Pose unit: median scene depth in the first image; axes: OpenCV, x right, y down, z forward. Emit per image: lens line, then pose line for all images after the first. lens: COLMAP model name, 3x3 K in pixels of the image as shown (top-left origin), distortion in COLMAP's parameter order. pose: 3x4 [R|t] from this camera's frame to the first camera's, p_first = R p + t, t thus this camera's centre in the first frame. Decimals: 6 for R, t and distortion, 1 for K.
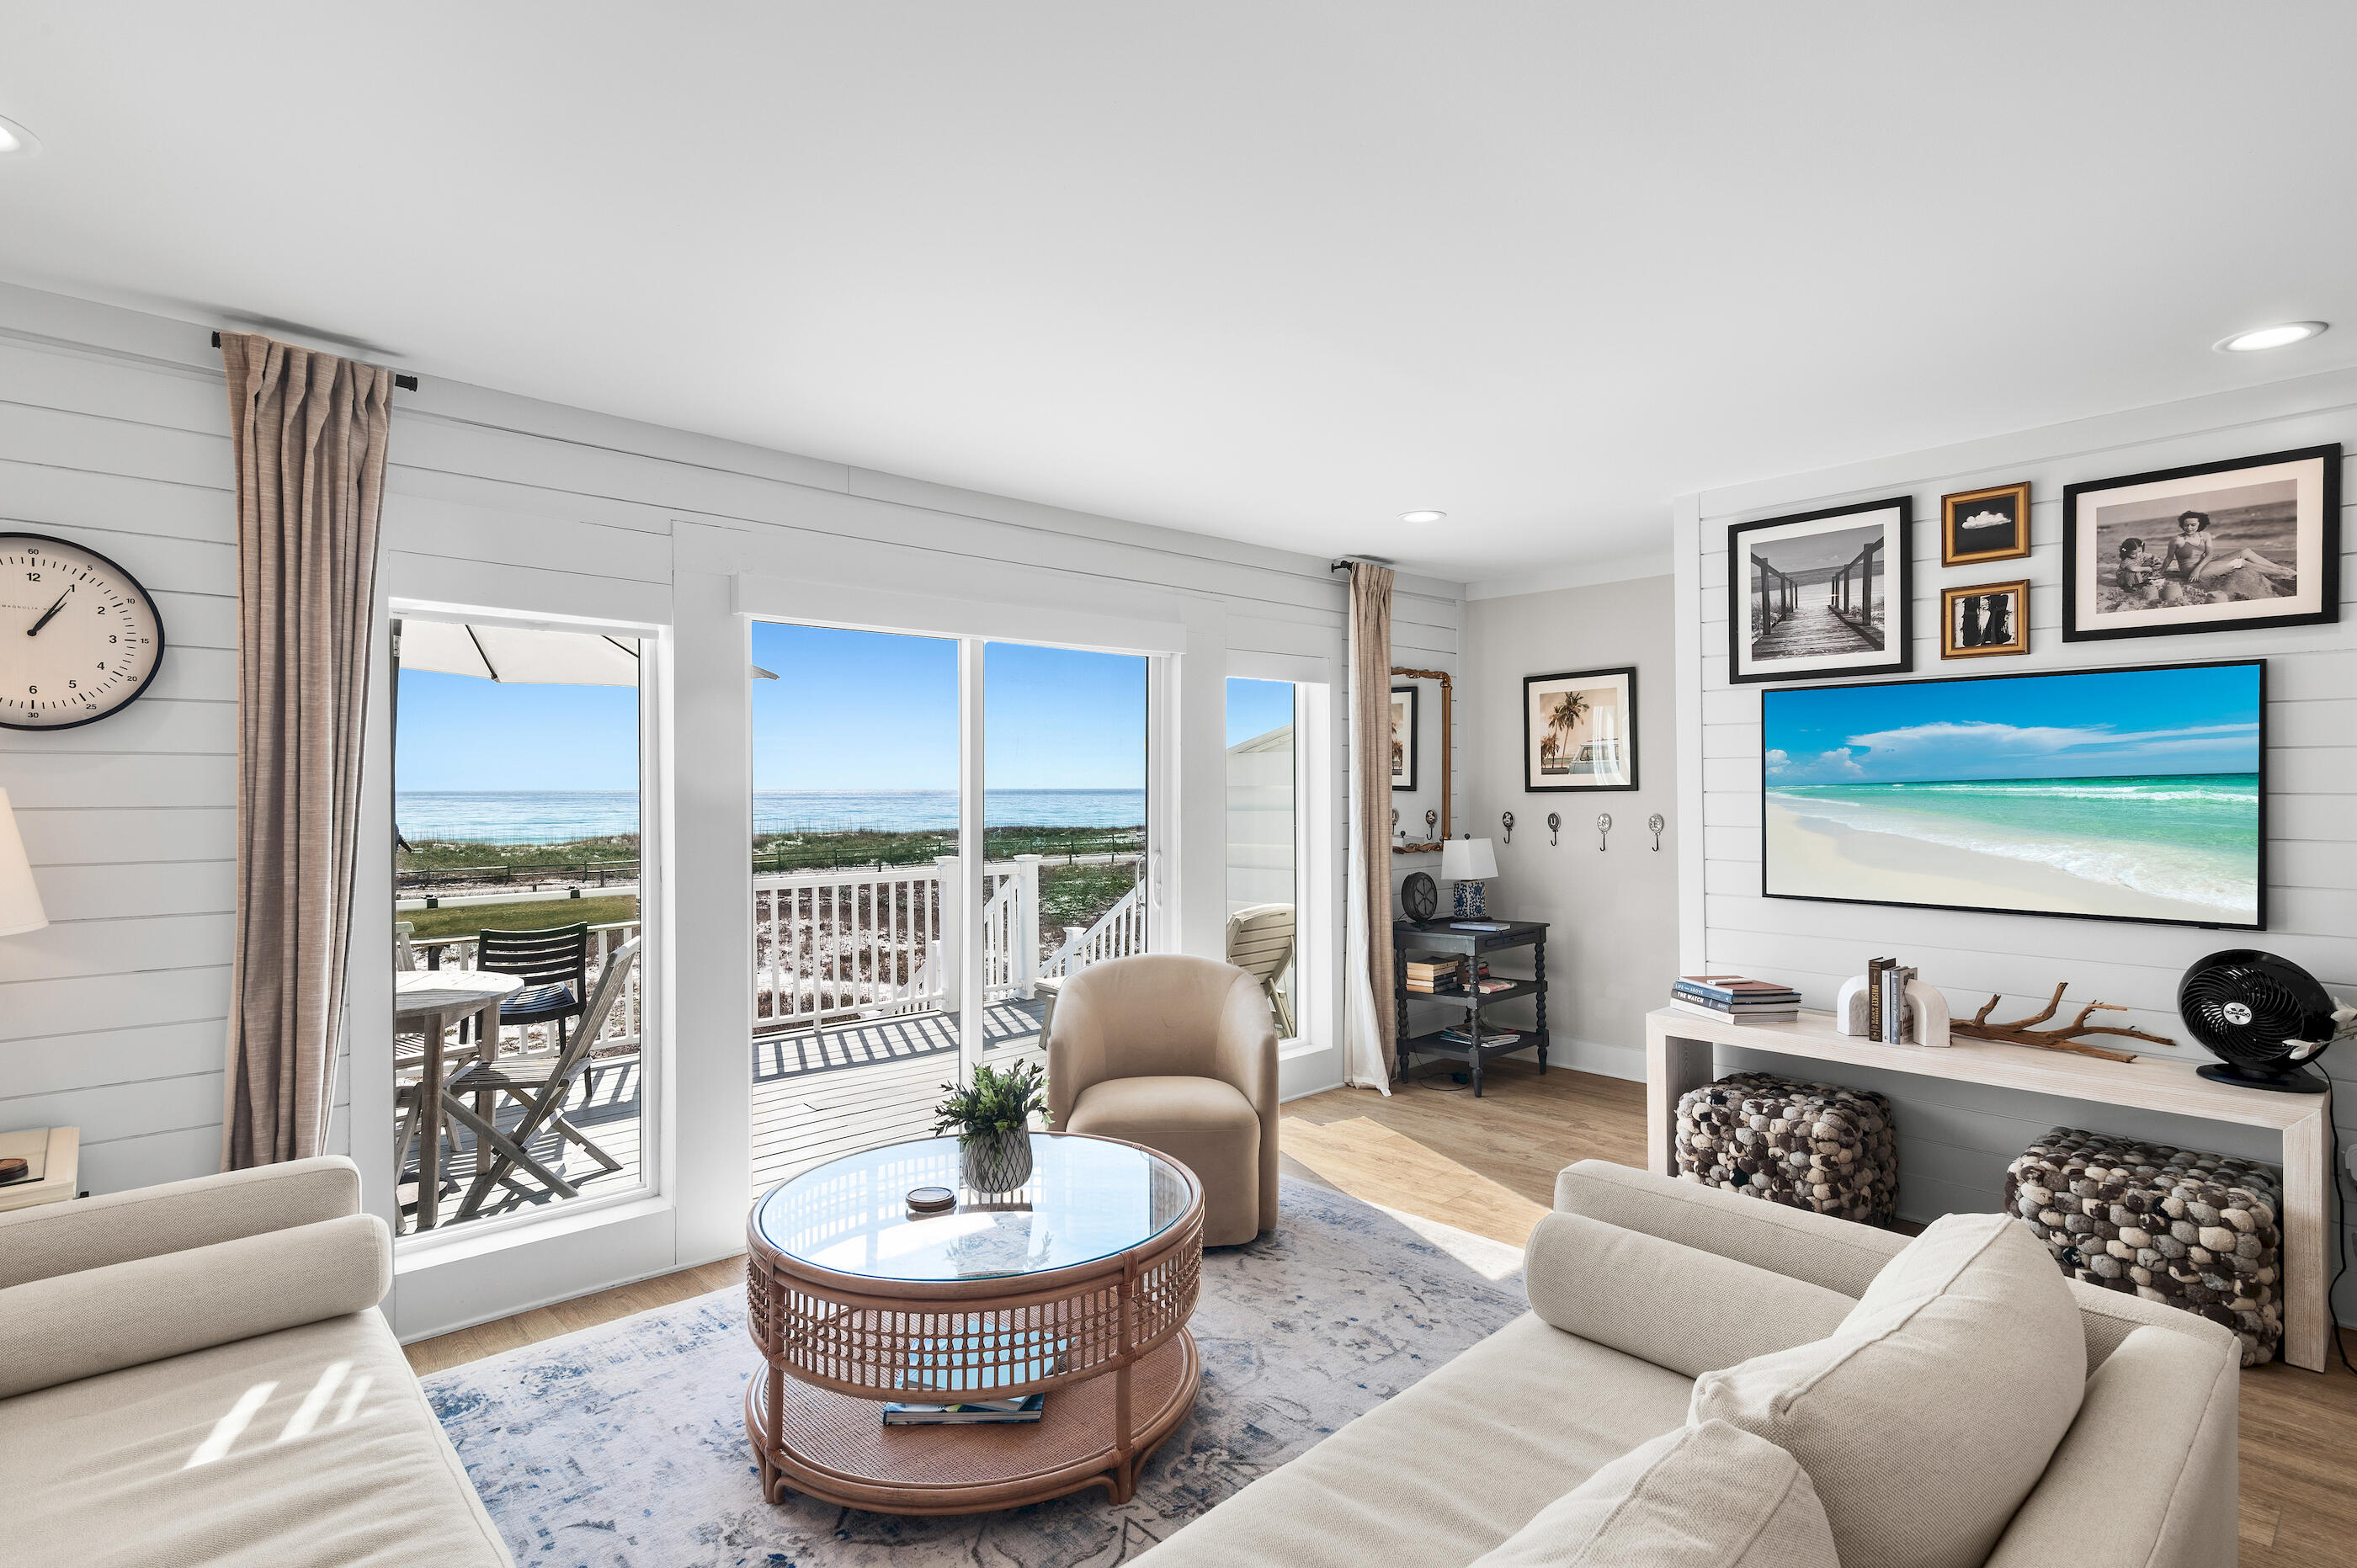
lens RADIAL K [[1168.9, 0, 1178.5], [0, 1168.9, 784.0], [0, 0, 1]] dist [0.001162, 0.010515]
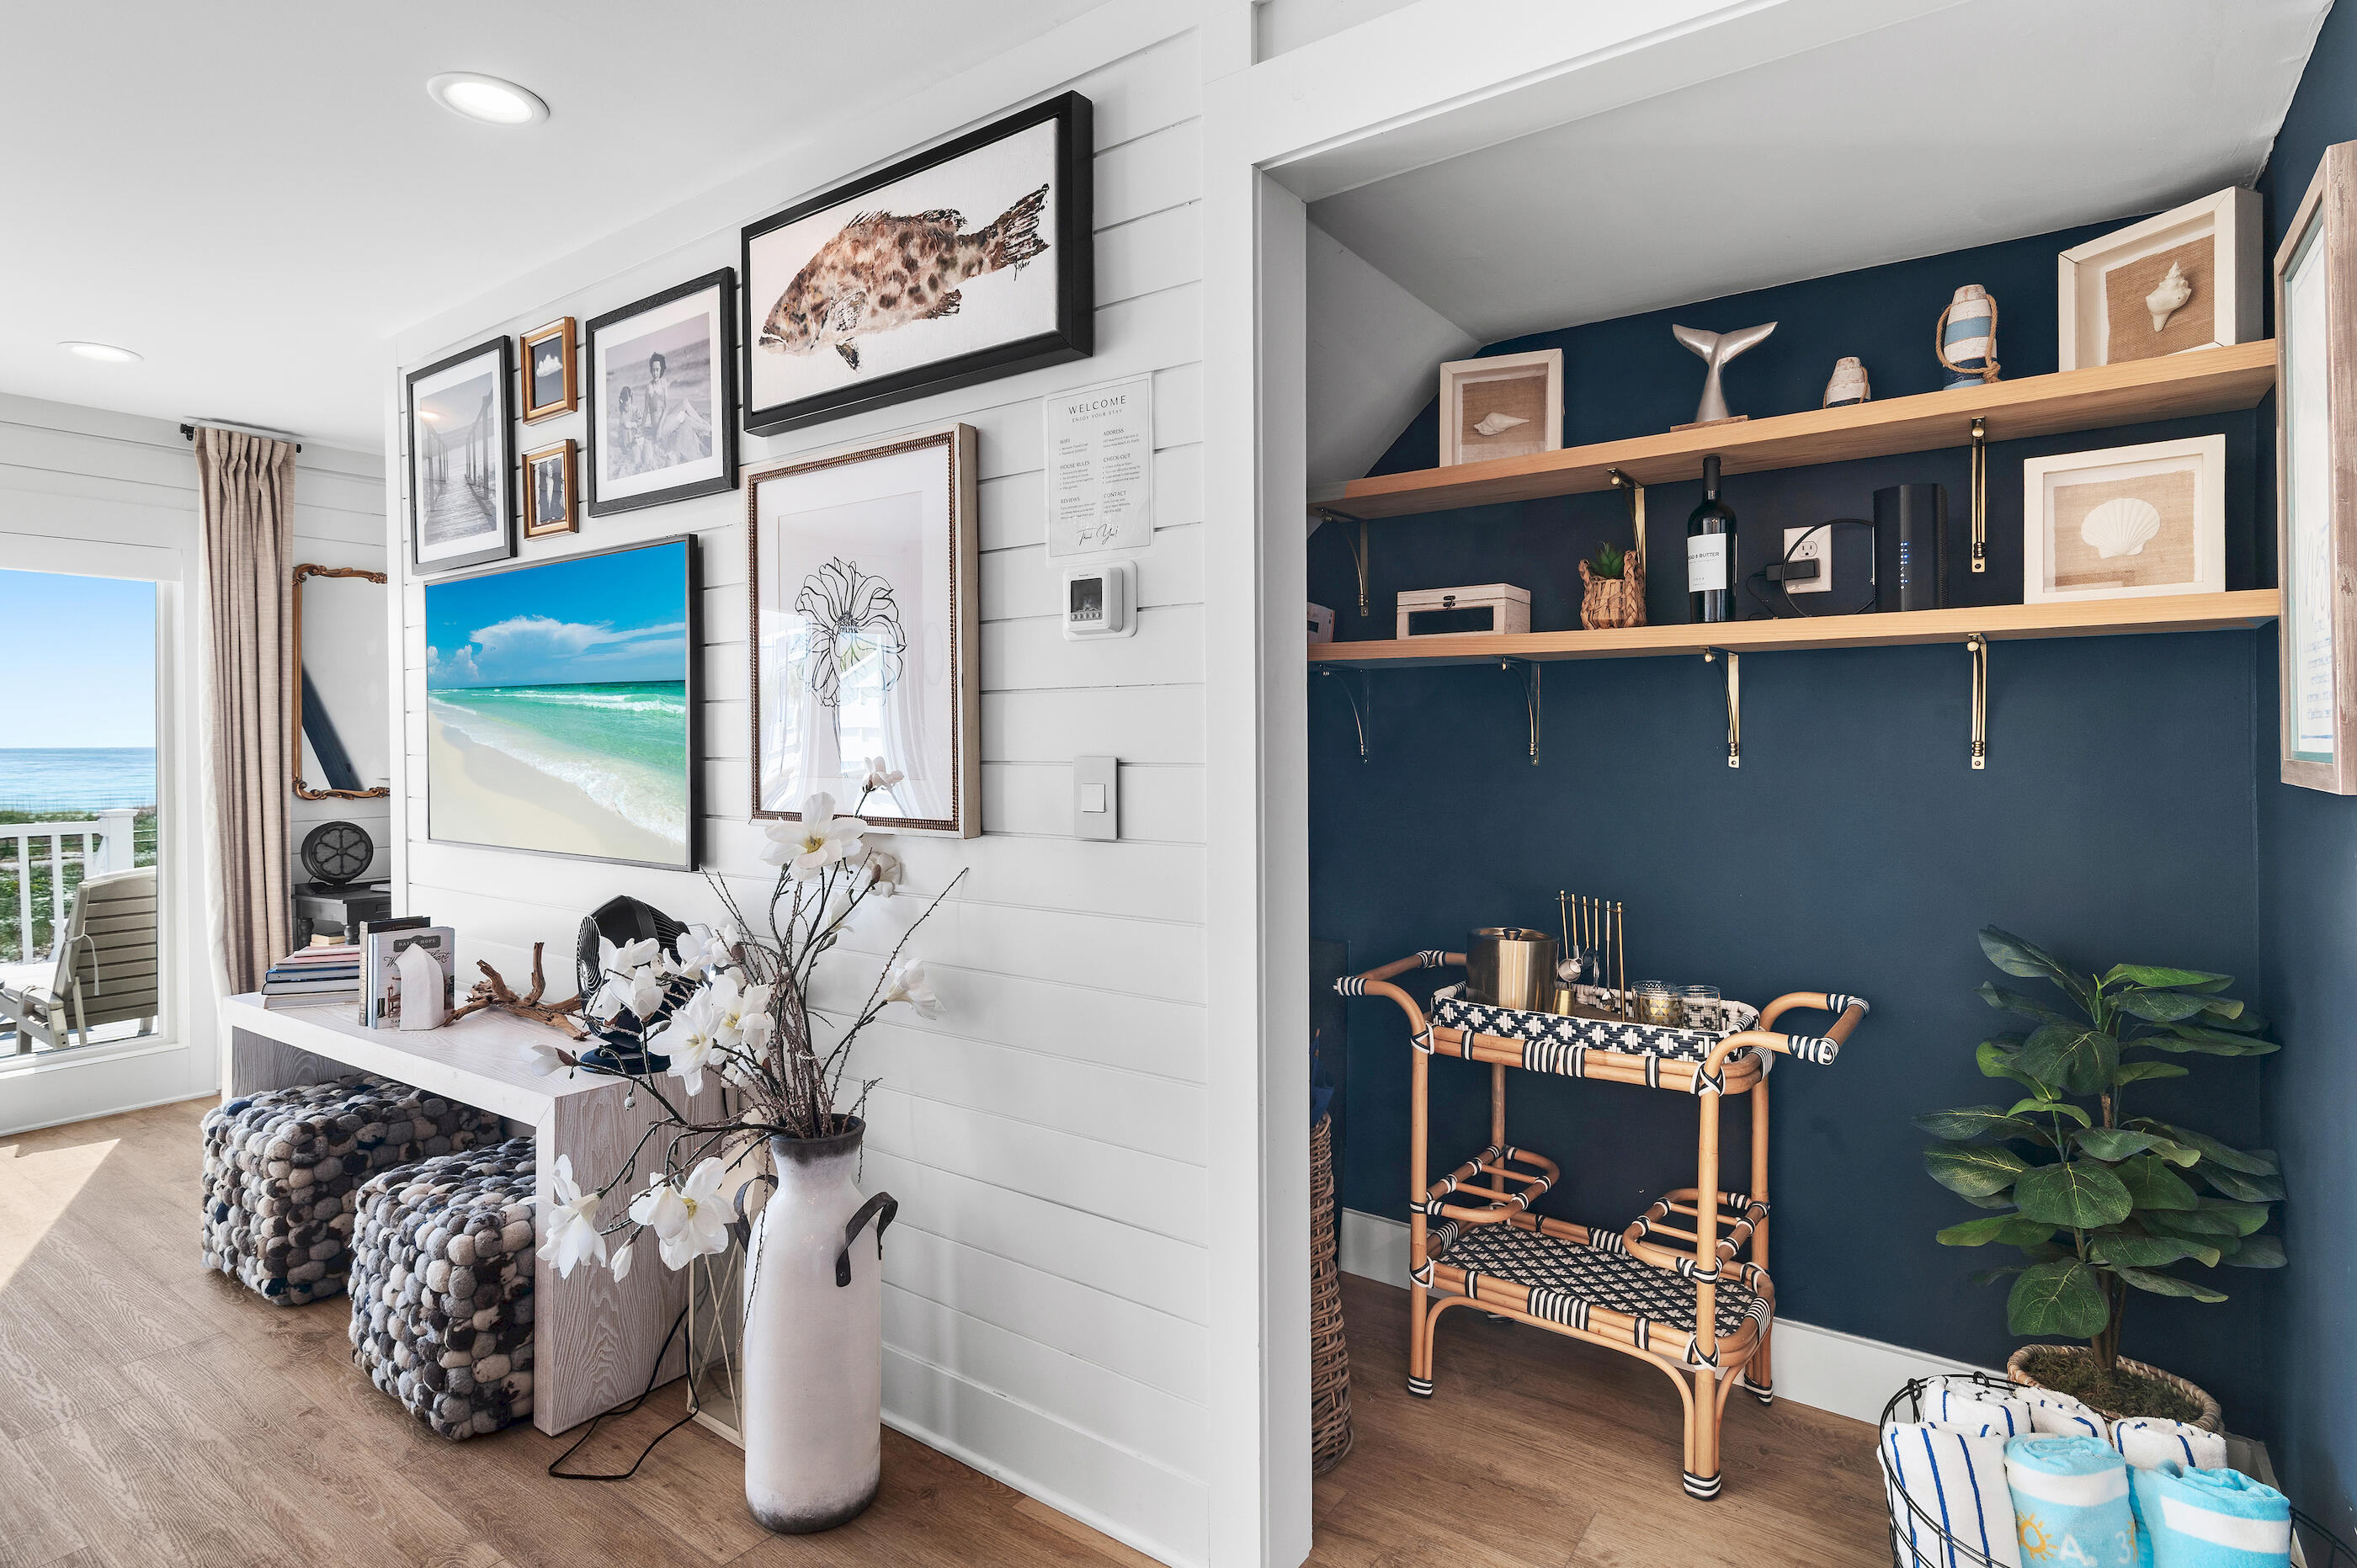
lens RADIAL K [[1209.4, 0, 1159.3], [0, 1209.4, 747.6], [0, 0, 1]] dist [0.002671, 0.000333]
pose [[0.981289, 0.001923, 0.192533, 0.901398], [-0.002508, 0.999993, 0.002795, 0.029957], [-0.192526, -0.003226, 0.981287, 0.108111]]
